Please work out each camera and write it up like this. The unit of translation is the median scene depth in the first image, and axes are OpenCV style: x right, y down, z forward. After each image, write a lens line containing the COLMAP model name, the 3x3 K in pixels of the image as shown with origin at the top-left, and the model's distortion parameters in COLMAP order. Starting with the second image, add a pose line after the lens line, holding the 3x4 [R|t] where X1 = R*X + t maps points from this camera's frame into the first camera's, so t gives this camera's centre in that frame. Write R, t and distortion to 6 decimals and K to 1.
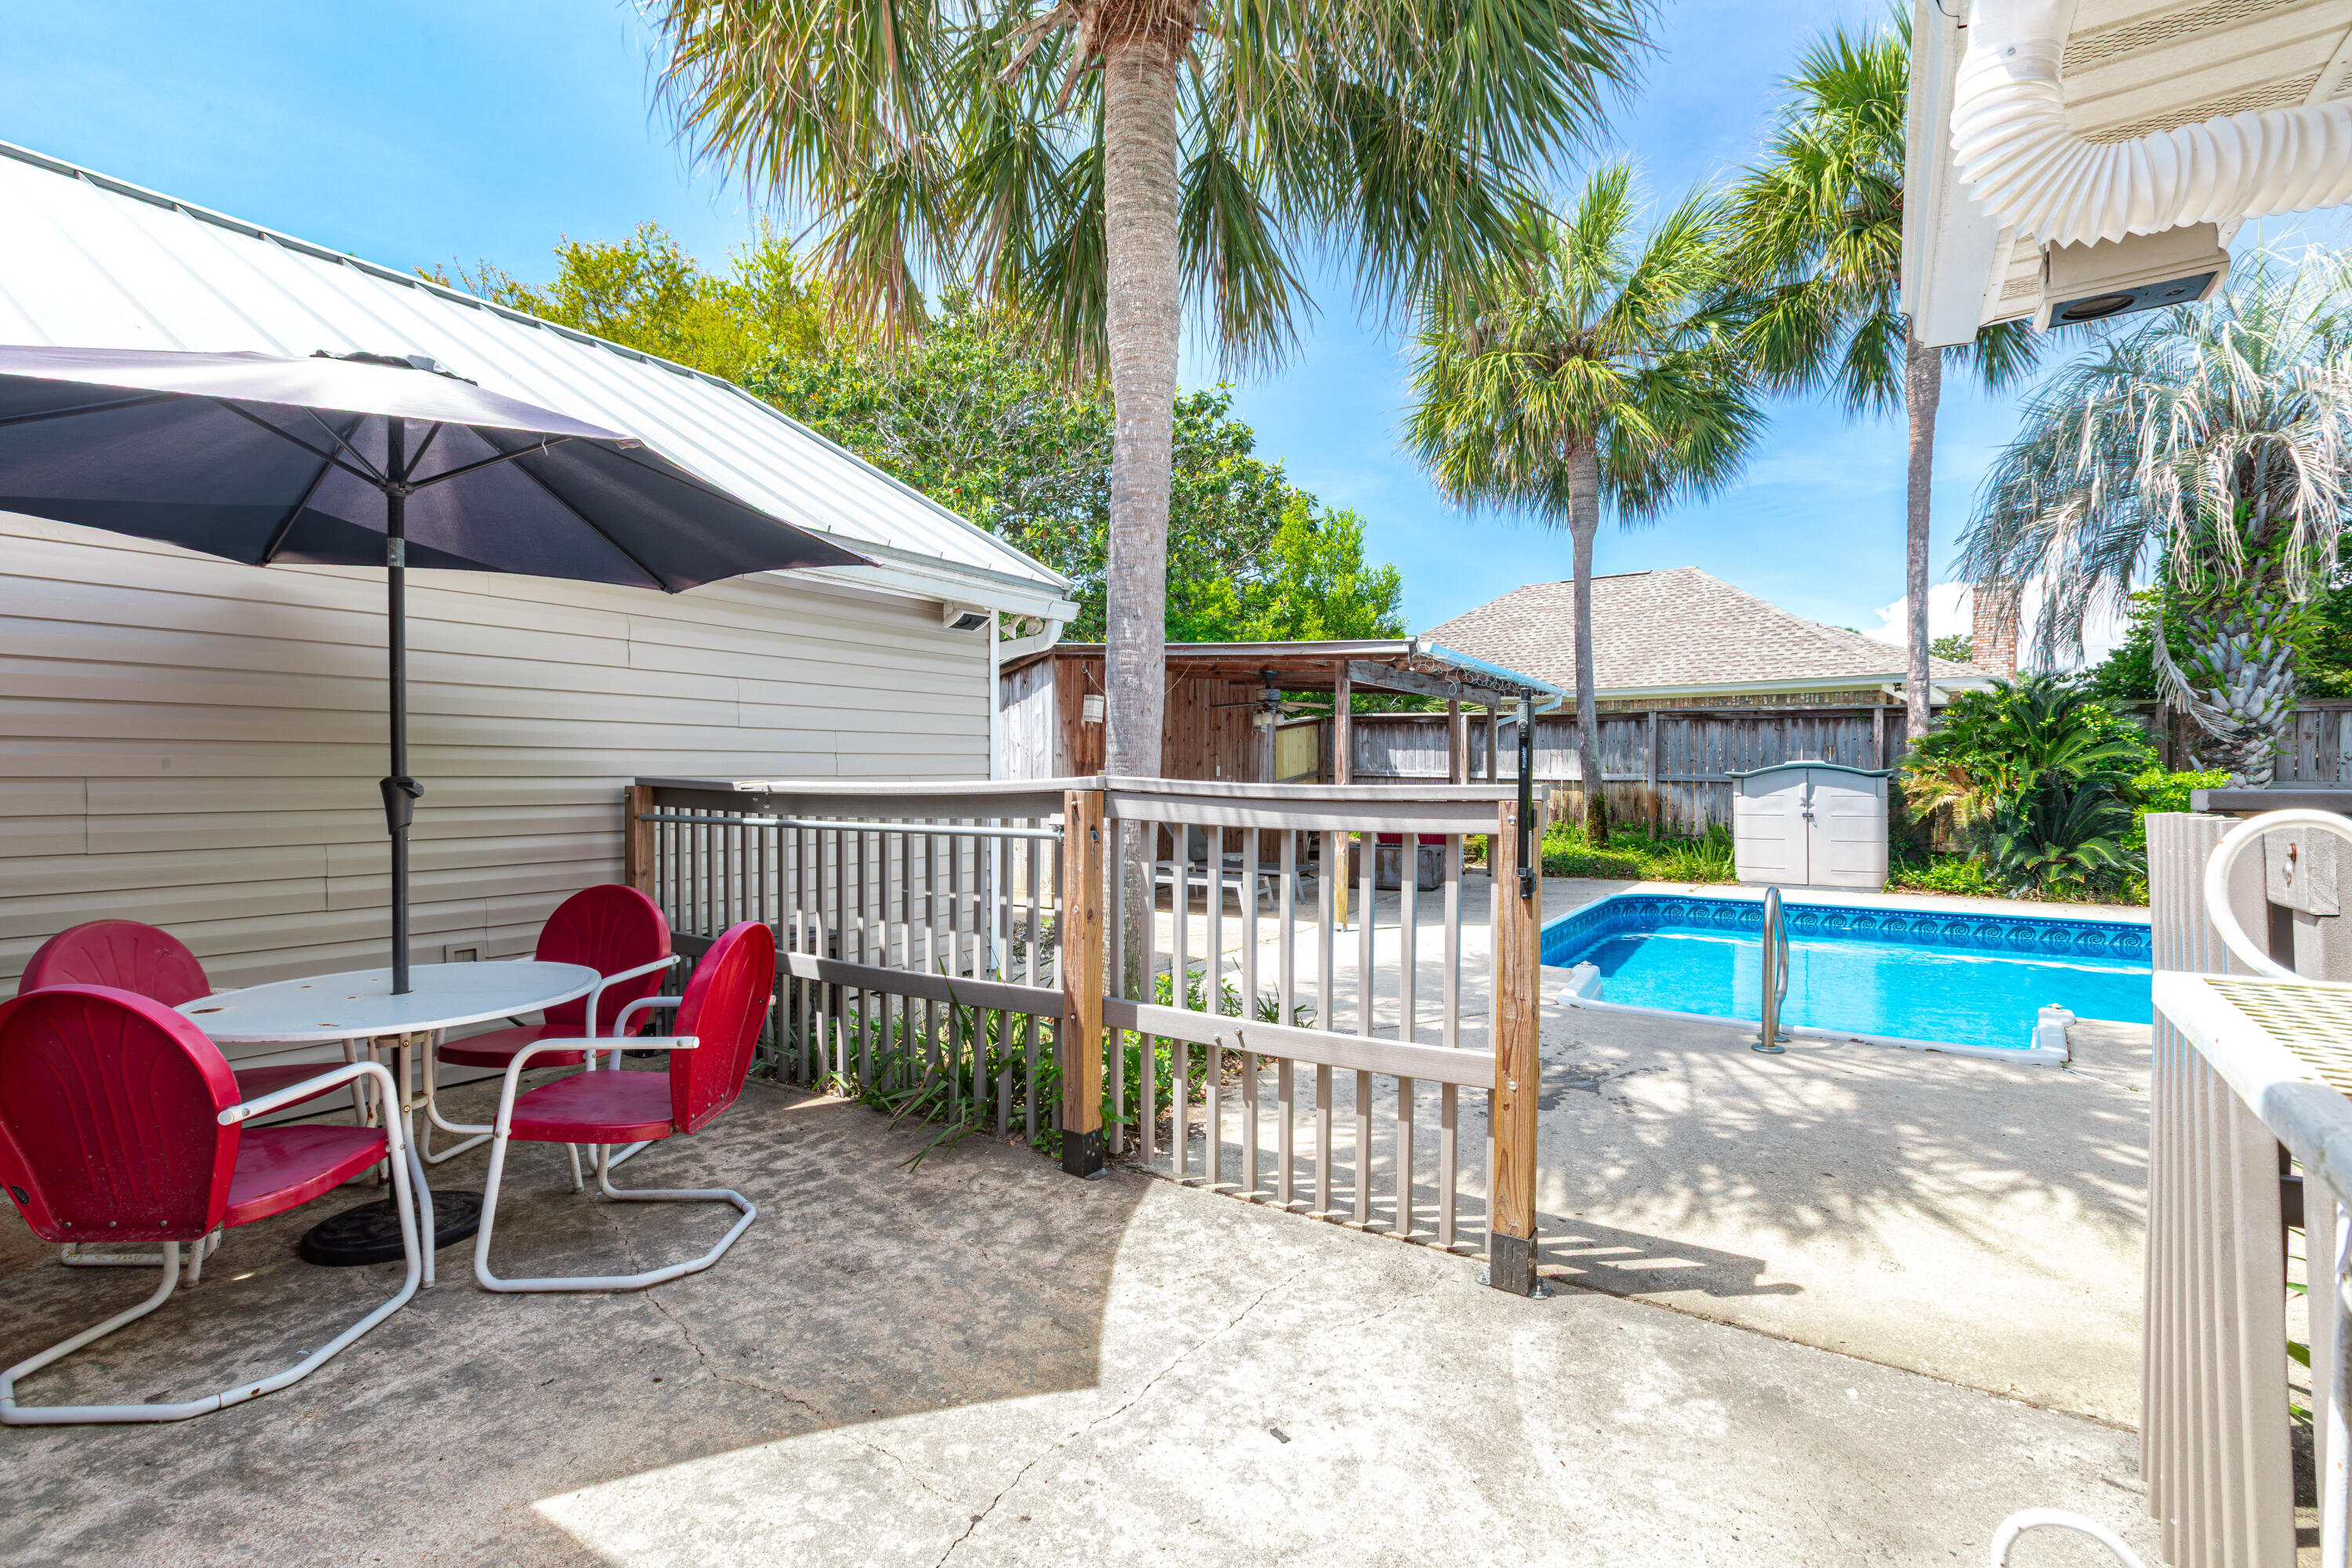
lens RADIAL K [[1090.9, 0, 1177.9], [0, 1090.9, 773.8], [0, 0, 1]] dist [-0.004330, 0.000519]
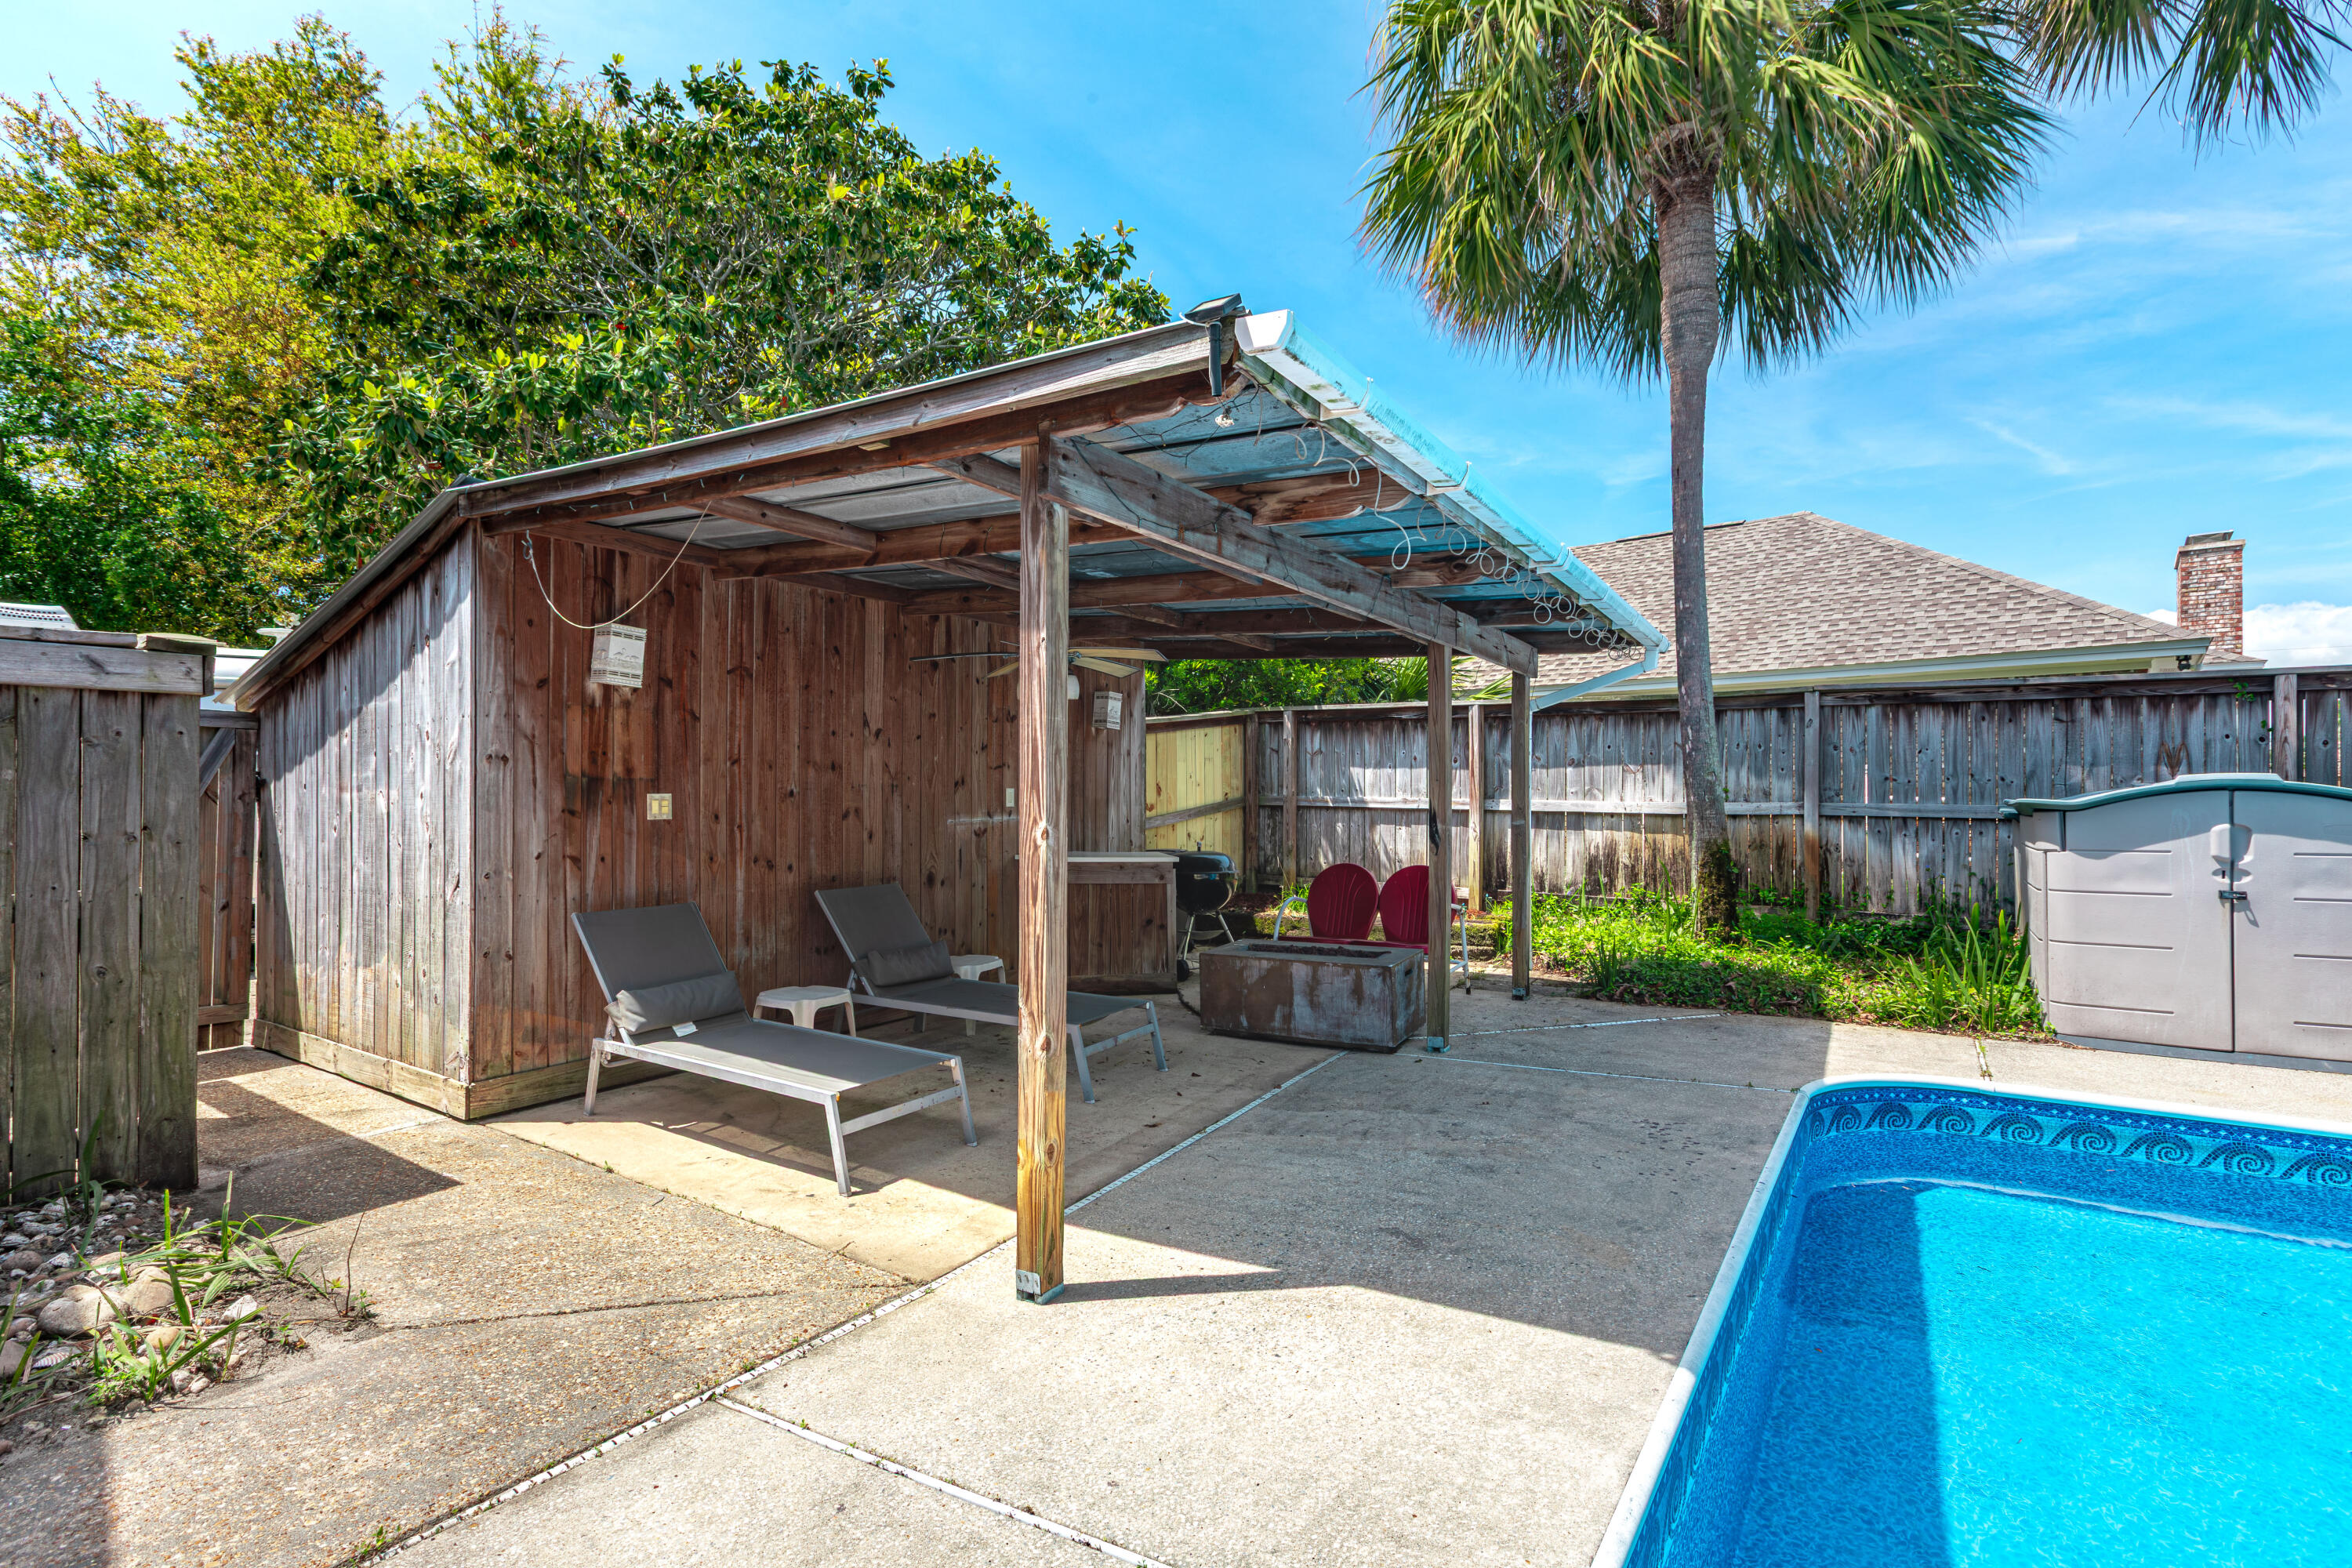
lens RADIAL K [[1090.9, 0, 1172.4], [0, 1090.9, 790.9], [0, 0, 1]] dist [-0.004330, 0.000519]
pose [[0.999532, 0.000771, -0.030583, 0.126949], [-0.001101, 0.999941, -0.010785, 0.000214], [0.030573, 0.010814, 0.999474, 0.437438]]
